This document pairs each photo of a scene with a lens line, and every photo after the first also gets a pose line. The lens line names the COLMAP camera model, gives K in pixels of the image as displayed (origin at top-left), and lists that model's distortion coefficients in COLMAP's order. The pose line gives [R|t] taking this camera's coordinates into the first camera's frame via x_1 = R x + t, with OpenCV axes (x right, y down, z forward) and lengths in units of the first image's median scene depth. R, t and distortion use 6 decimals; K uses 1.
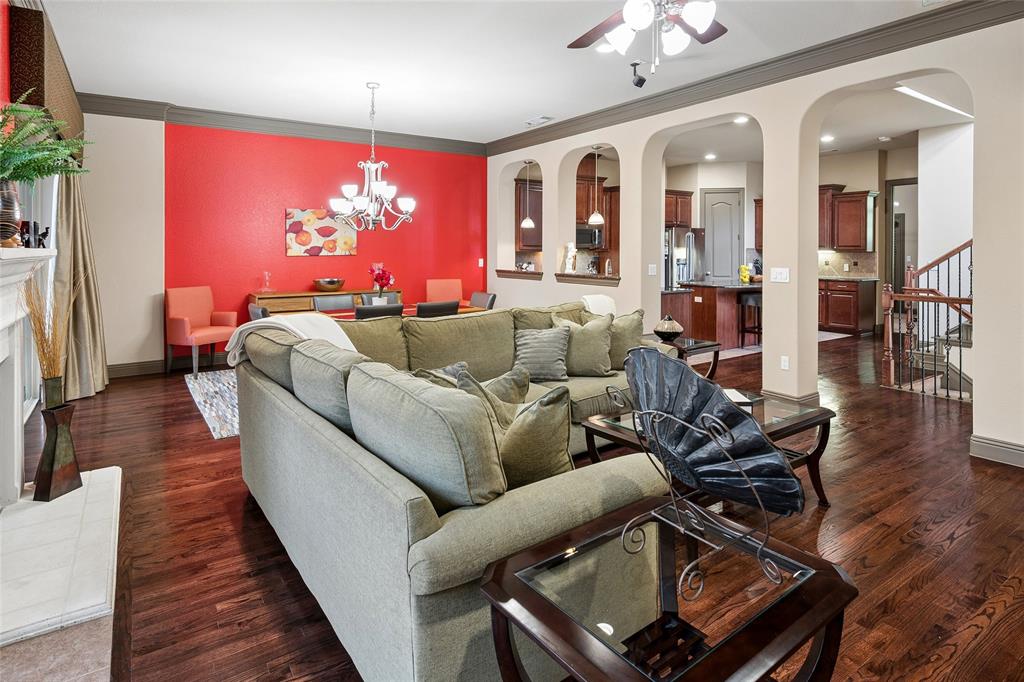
lens RADIAL K [[552.6, 0, 509.1], [0, 552.6, 247.8], [0, 0, 1]] dist [-0.001319, 0.000519]
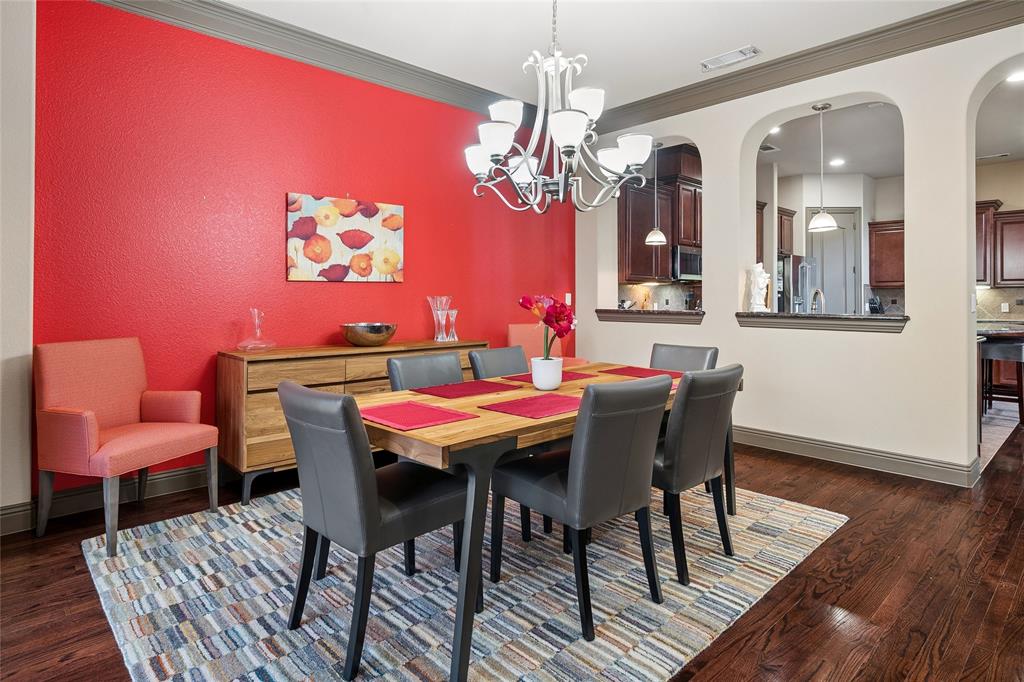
lens RADIAL K [[556.1, 0, 511.8], [0, 556.1, 292.3], [0, 0, 1]] dist [-0.001807, -0.000408]
pose [[0.988500, 0.003385, 0.151186, -0.283286], [-0.002017, 0.999956, -0.009203, 0.032410], [-0.151210, 0.008793, 0.988463, 0.456142]]
